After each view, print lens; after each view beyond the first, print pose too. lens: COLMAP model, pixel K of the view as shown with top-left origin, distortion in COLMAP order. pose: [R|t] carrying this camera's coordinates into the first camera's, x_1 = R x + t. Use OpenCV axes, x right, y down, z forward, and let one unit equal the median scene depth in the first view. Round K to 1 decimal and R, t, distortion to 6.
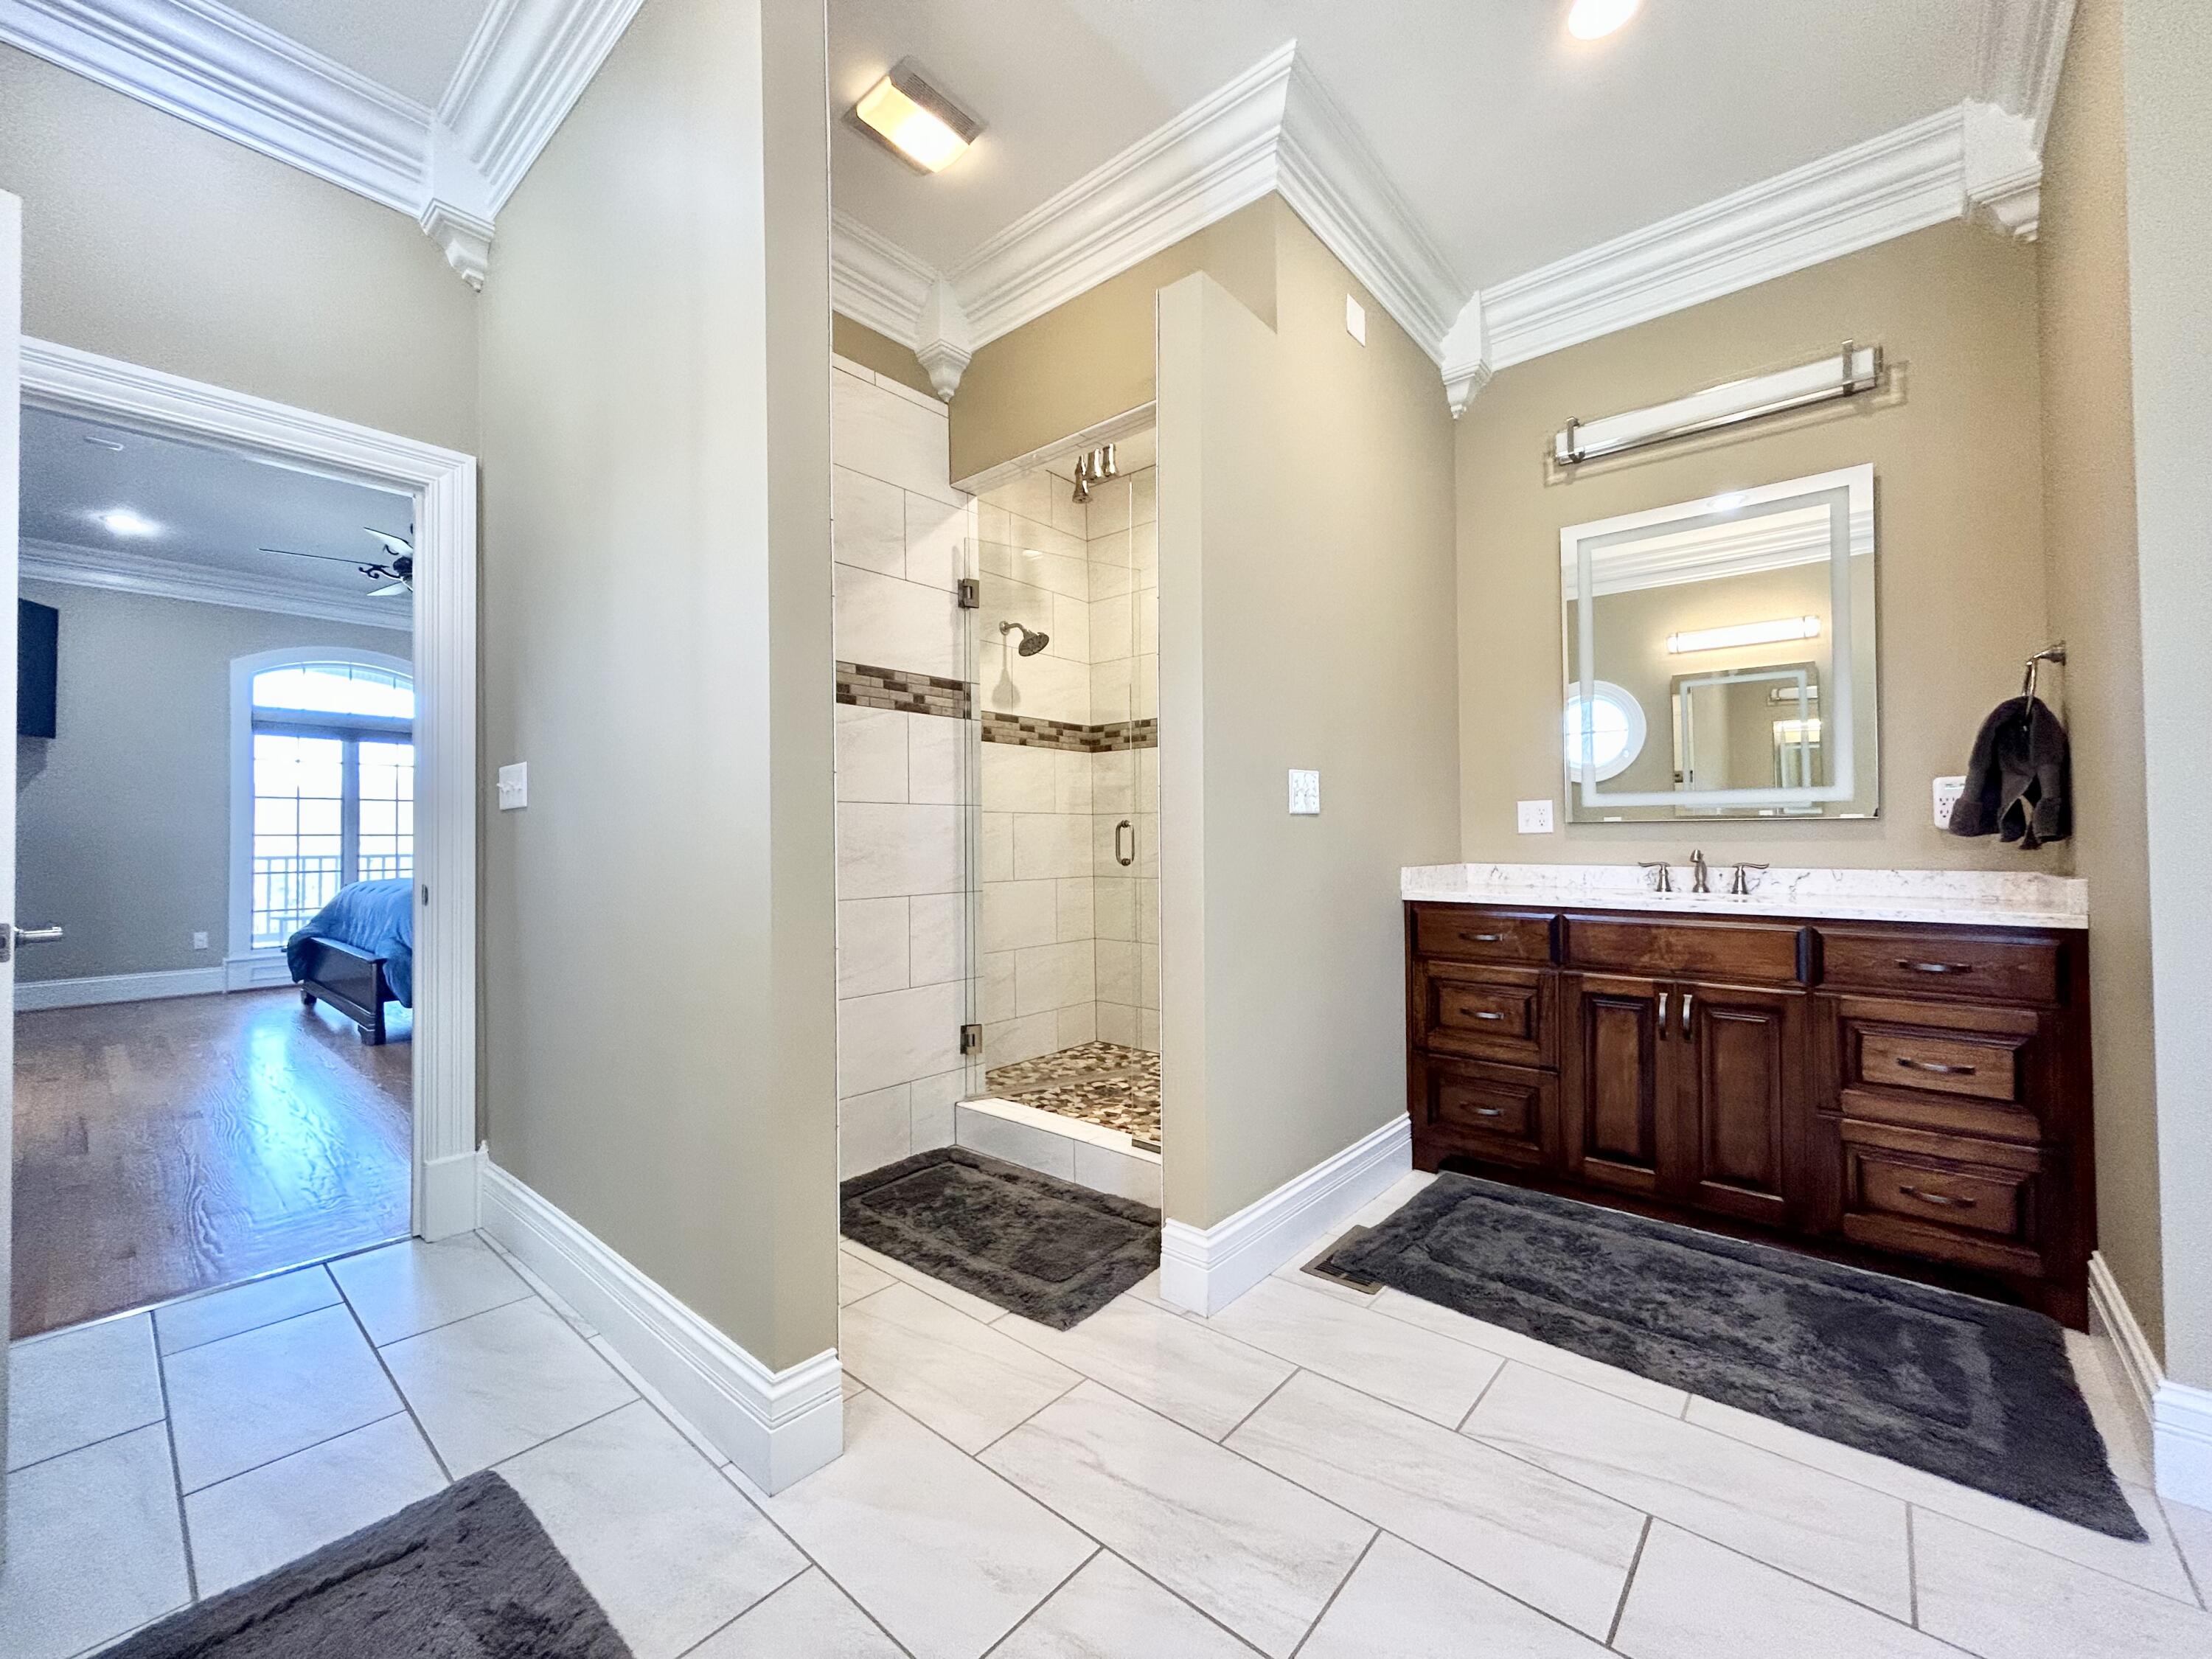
lens RADIAL K [[889.4, 0, 1095.0], [0, 889.4, 825.8], [0, 0, 1]] dist [-0.000459, 0.000021]
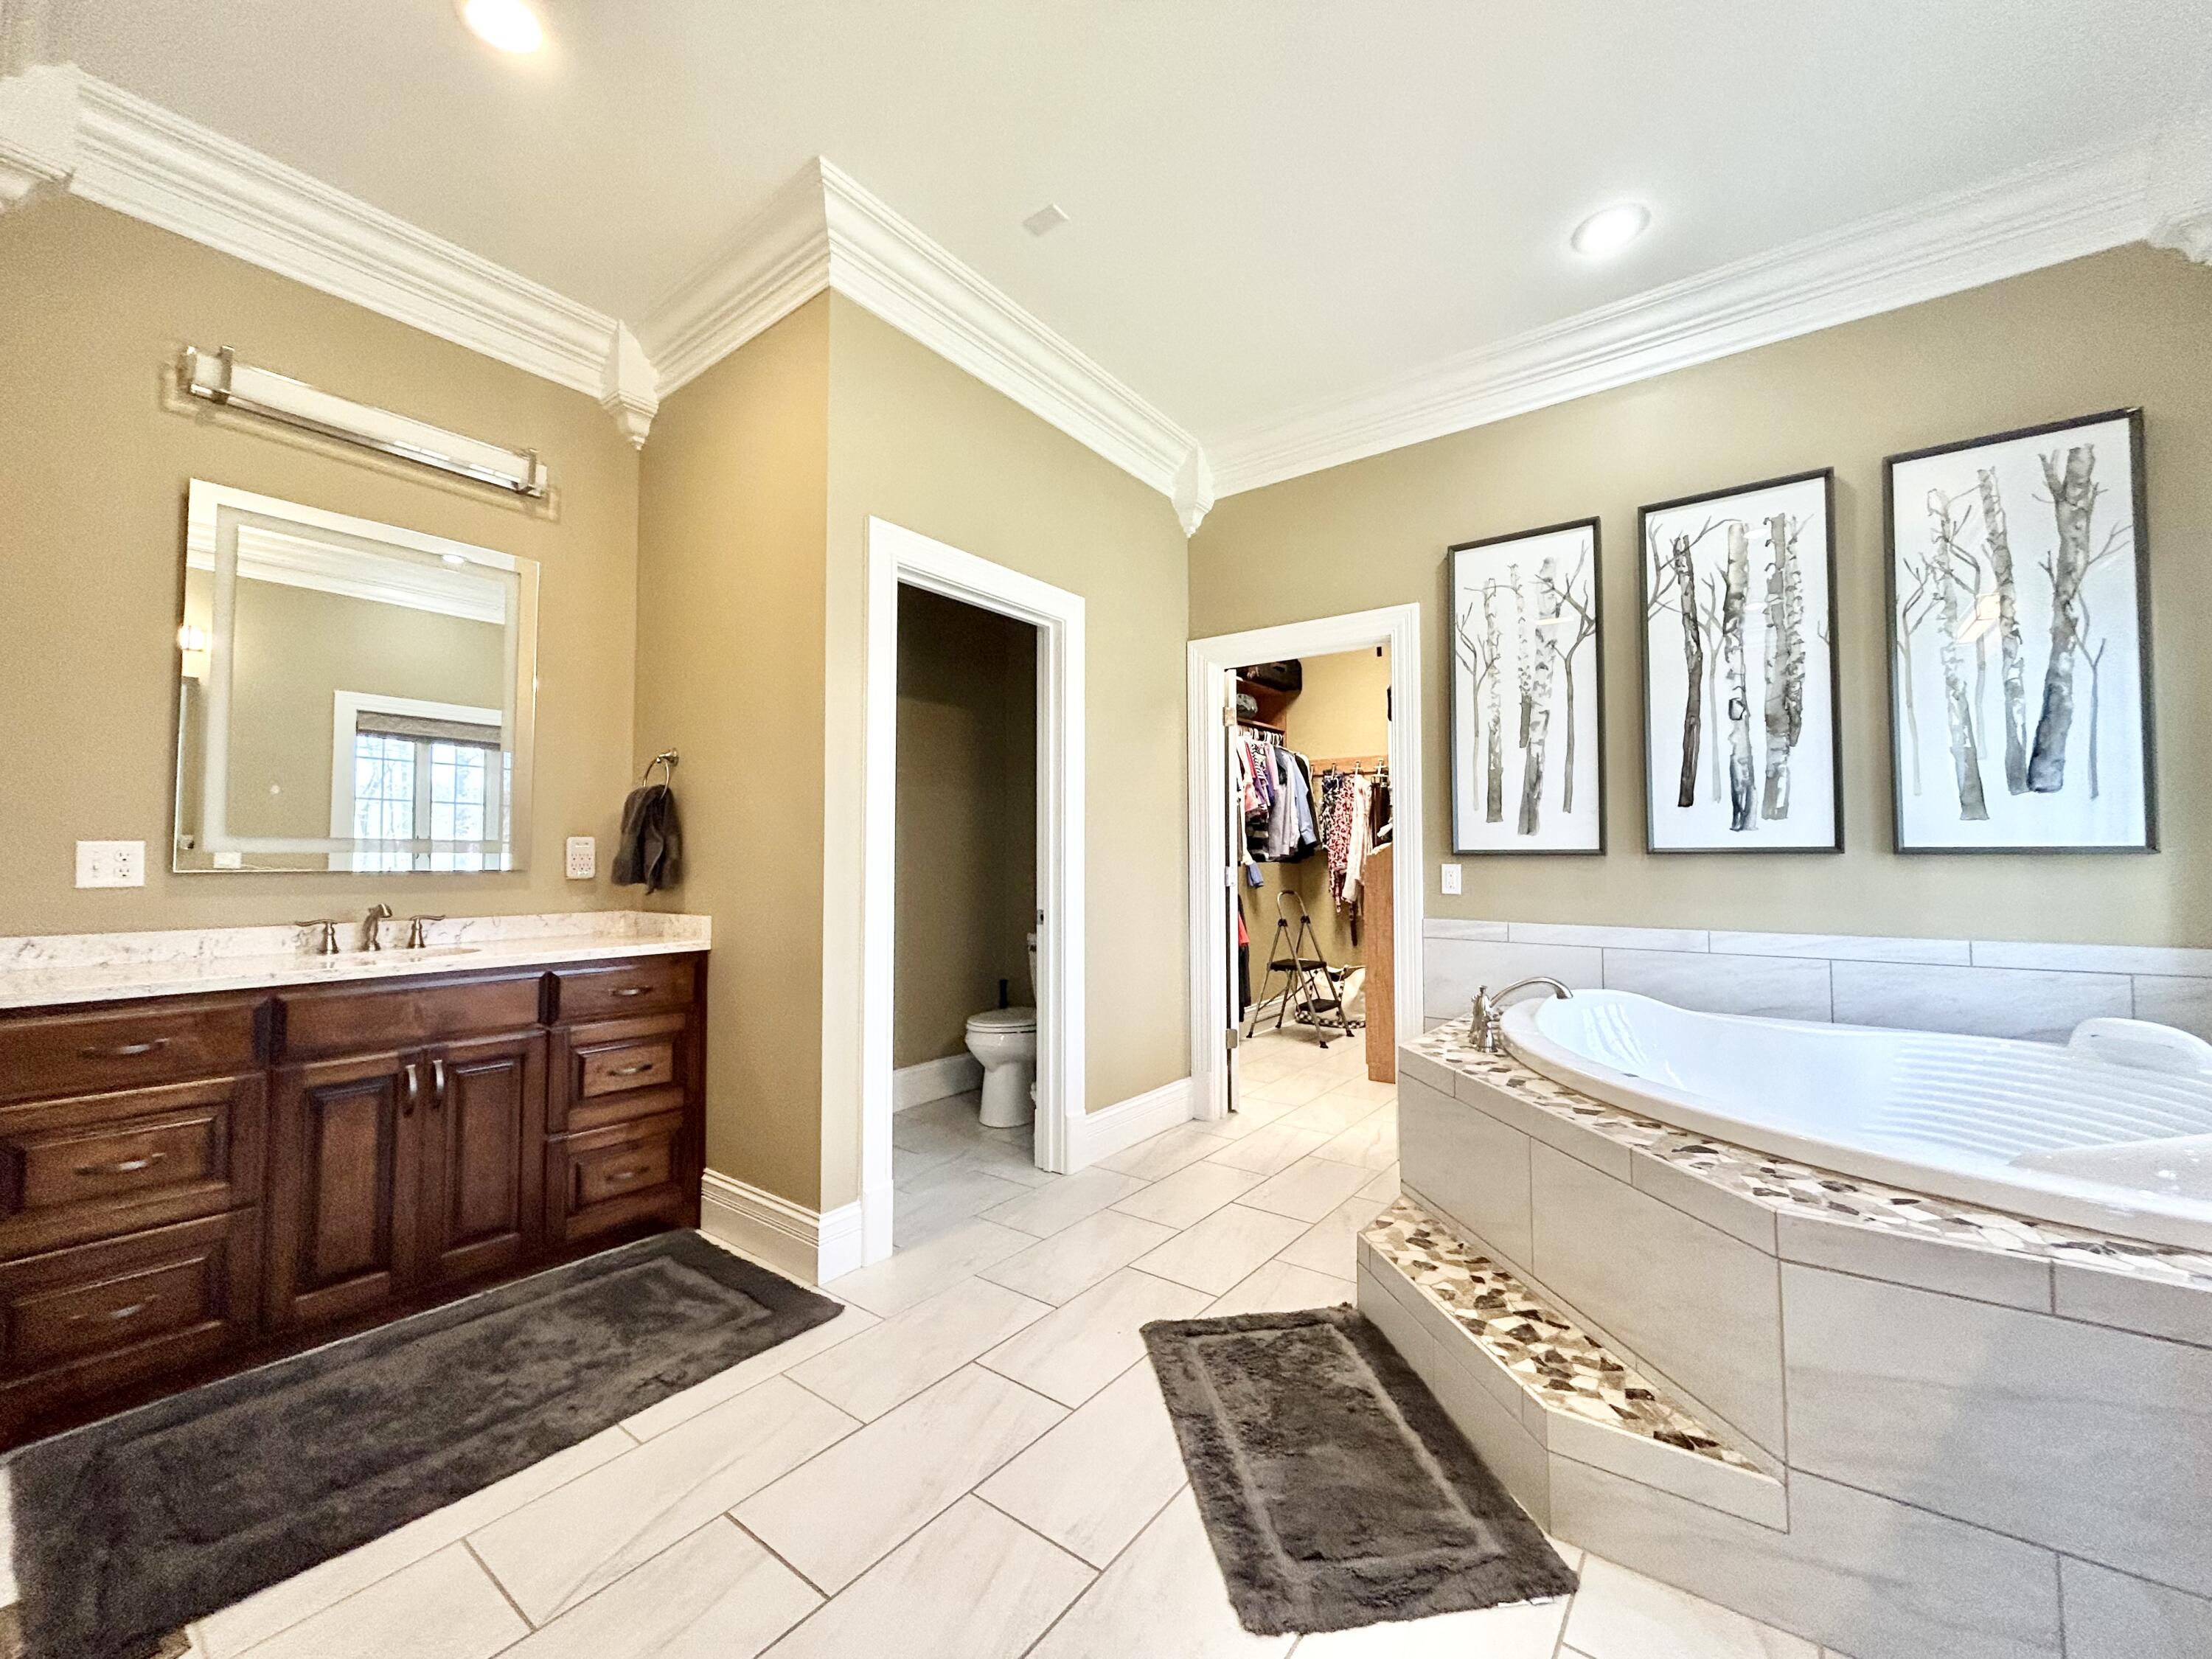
lens RADIAL K [[889.4, 0, 1095.0], [0, 889.4, 825.8], [0, 0, 1]] dist [-0.000459, 0.000021]
pose [[-0.070273, 0.044254, 0.996546, -0.346389], [-0.012176, 0.998903, -0.045217, -0.025158], [-0.997453, -0.015312, -0.069658, 0.391132]]
